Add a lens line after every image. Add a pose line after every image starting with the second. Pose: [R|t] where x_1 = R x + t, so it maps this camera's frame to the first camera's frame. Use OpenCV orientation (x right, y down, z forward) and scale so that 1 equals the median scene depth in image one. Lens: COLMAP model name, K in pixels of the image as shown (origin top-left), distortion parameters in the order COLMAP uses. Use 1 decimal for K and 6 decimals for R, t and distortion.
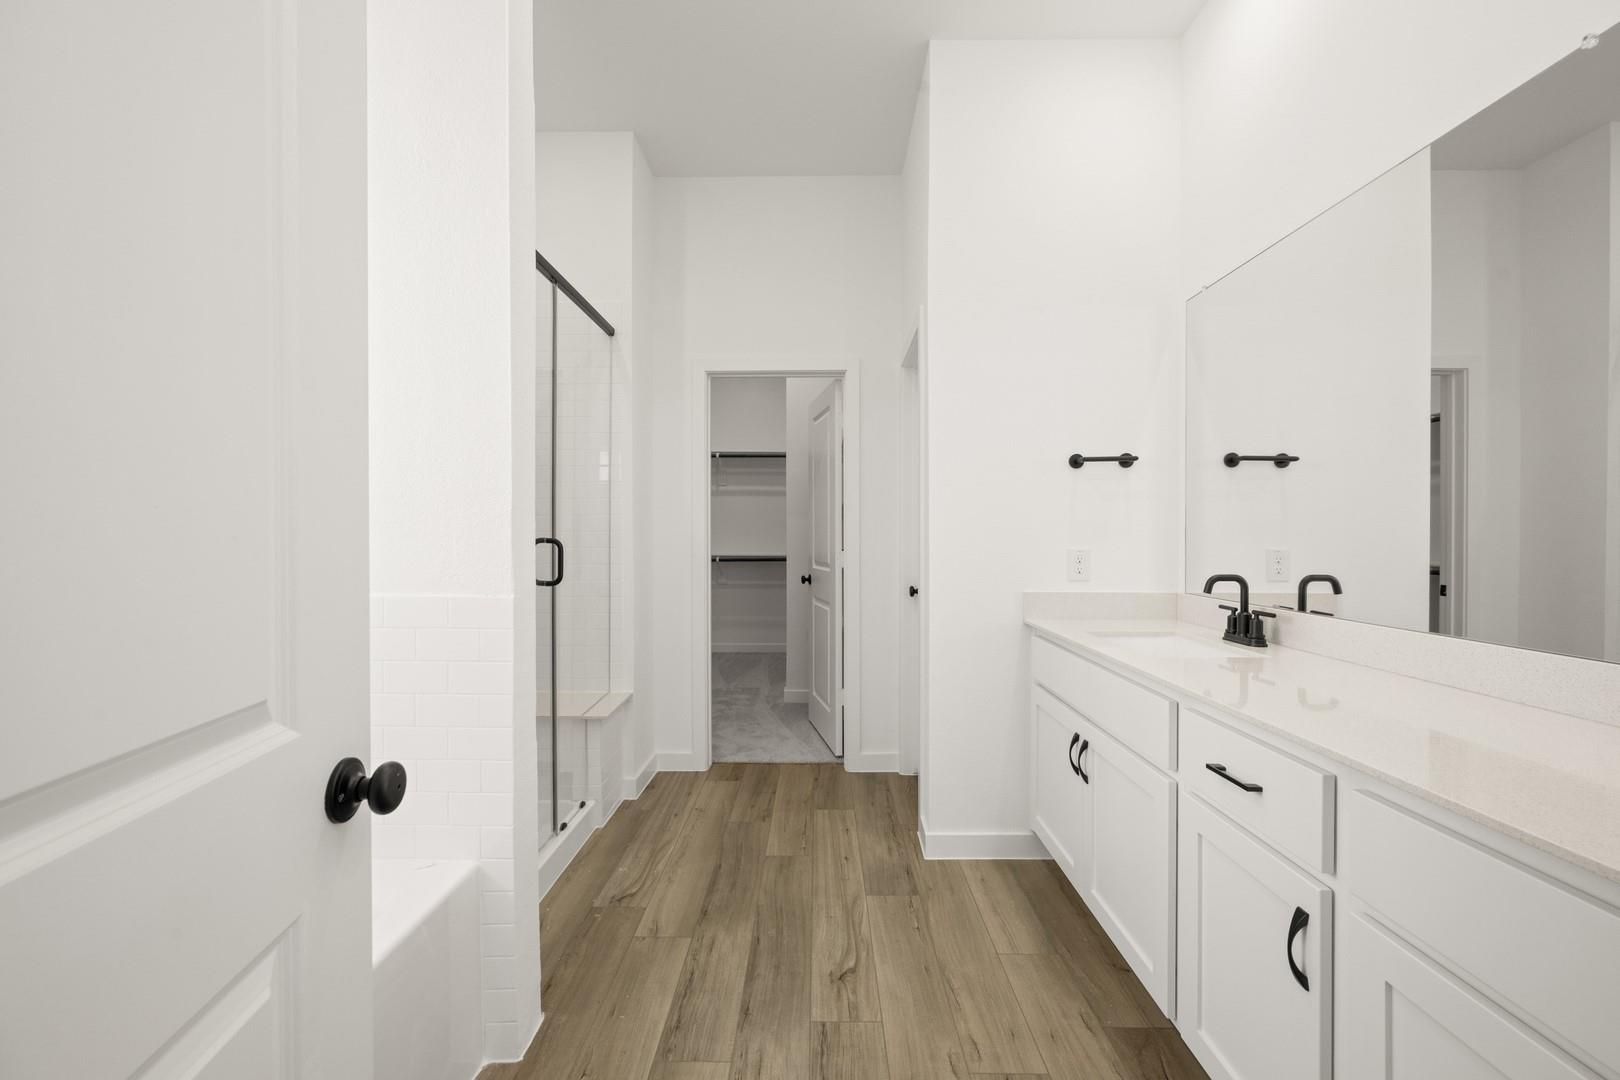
lens RADIAL K [[637.6, 0, 809.3], [0, 637.6, 538.4], [0, 0, 1]] dist [0.000985, 0.000046]
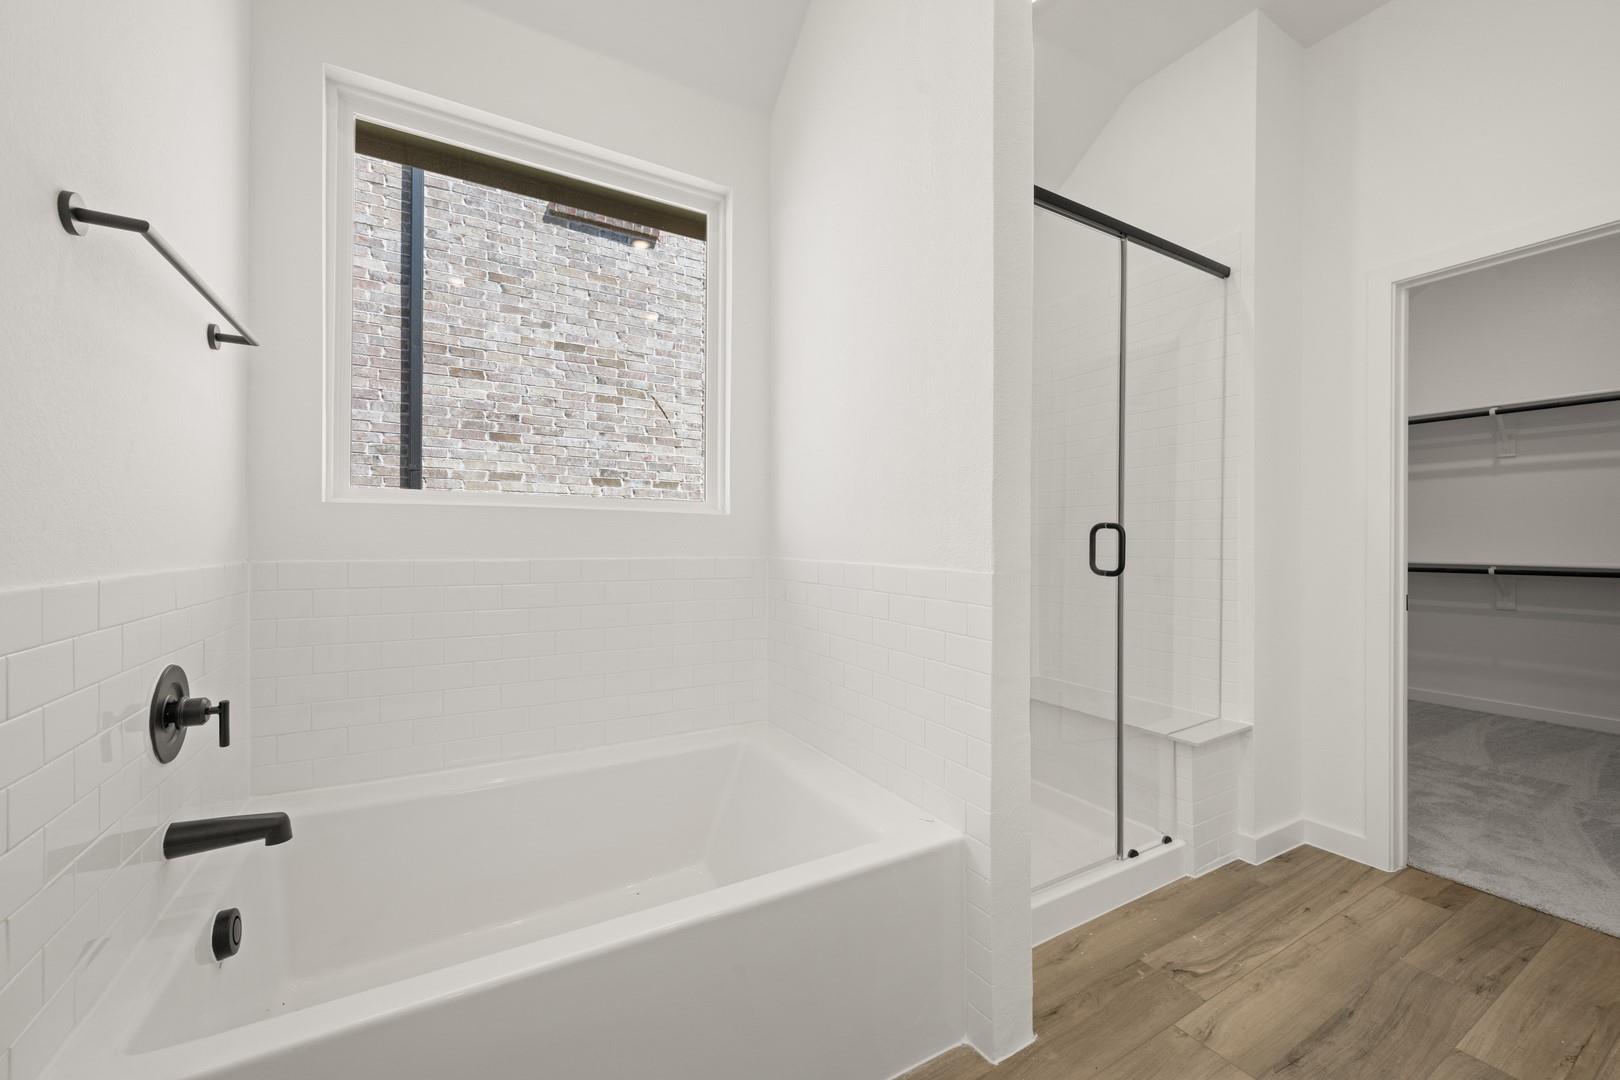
lens RADIAL K [[637.6, 0, 813.2], [0, 637.6, 533.6], [0, 0, 1]] dist [0.000985, 0.000046]
pose [[0.521123, -0.000685, -0.853481, 0.118860], [-0.013644, 0.999865, -0.009134, 0.024637], [0.853373, 0.016405, 0.521043, 0.147093]]
